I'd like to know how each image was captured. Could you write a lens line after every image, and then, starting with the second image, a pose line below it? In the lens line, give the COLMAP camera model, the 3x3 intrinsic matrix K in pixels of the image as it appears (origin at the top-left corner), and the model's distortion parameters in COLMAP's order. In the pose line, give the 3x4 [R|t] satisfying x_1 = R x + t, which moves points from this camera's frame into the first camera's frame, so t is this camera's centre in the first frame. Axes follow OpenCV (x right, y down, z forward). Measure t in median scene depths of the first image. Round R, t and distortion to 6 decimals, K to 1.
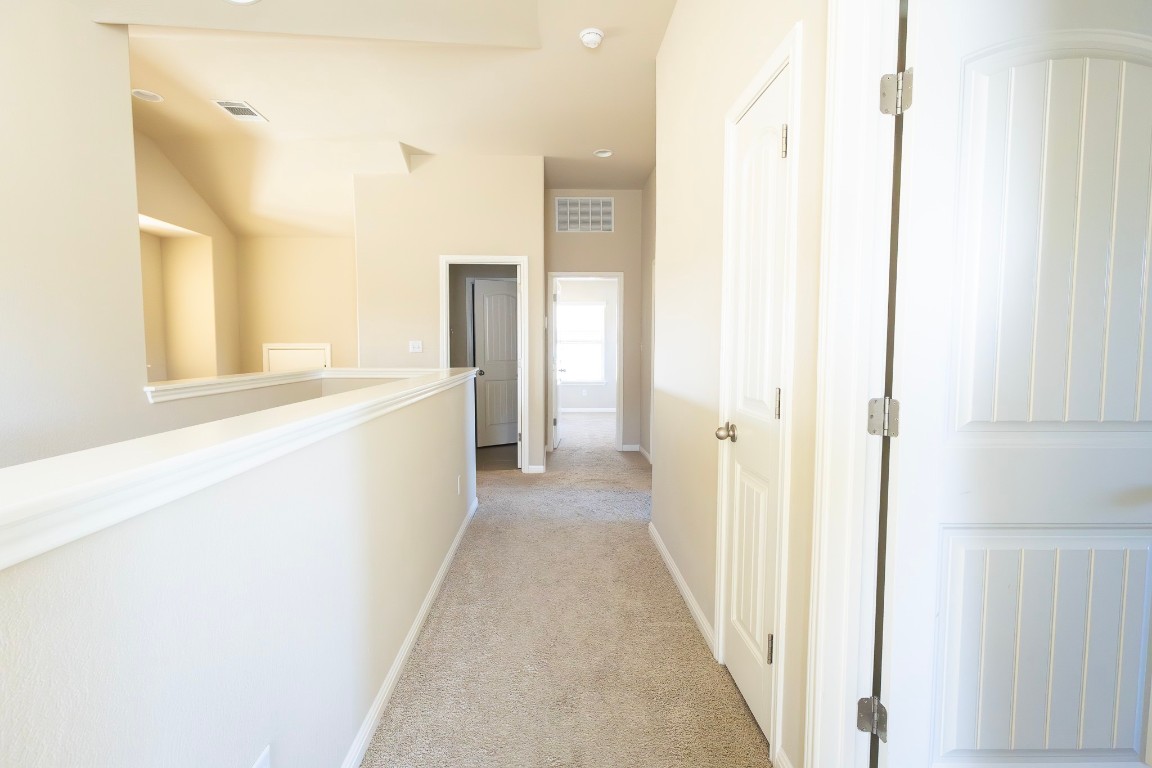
lens RADIAL K [[533.2, 0, 577.1], [0, 533.2, 381.9], [0, 0, 1]] dist [0.003198, -0.000575]
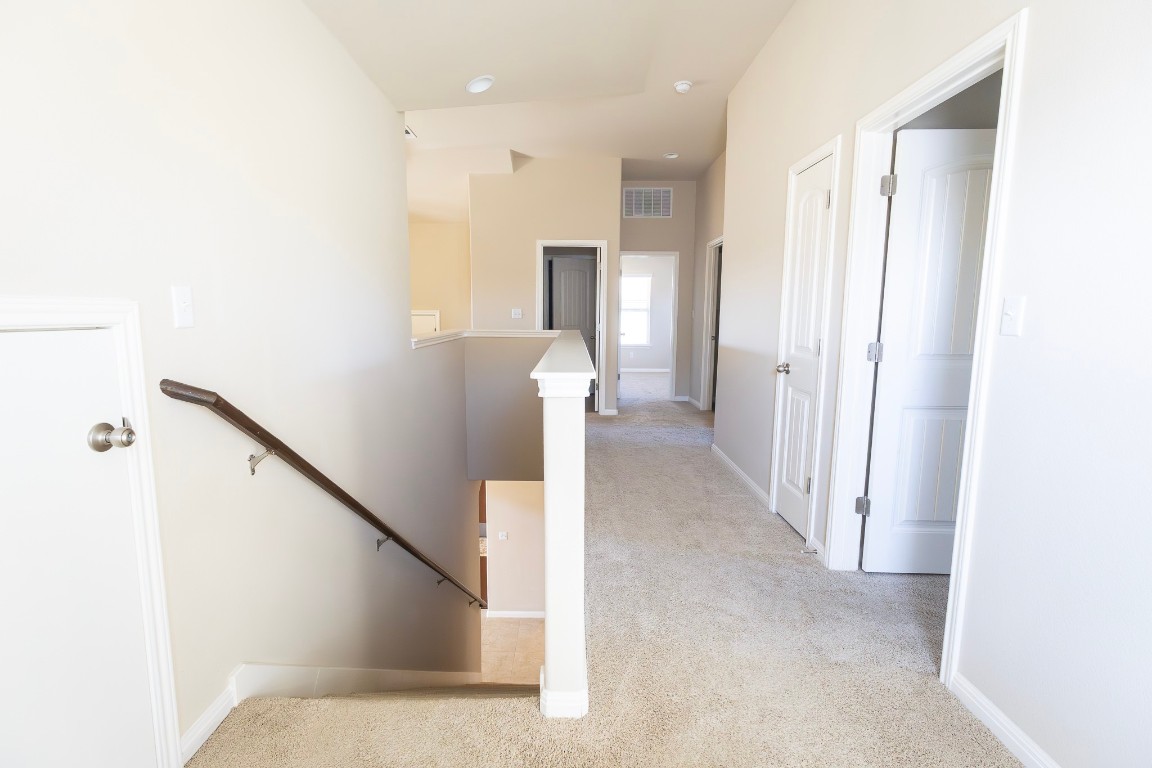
lens RADIAL K [[533.2, 0, 572.0], [0, 533.2, 384.6], [0, 0, 1]] dist [0.003198, -0.000575]
pose [[0.998983, 0.011134, -0.043685, -0.246983], [-0.008224, 0.997770, 0.066232, 0.035674], [0.044325, -0.065805, 0.996848, -0.551941]]
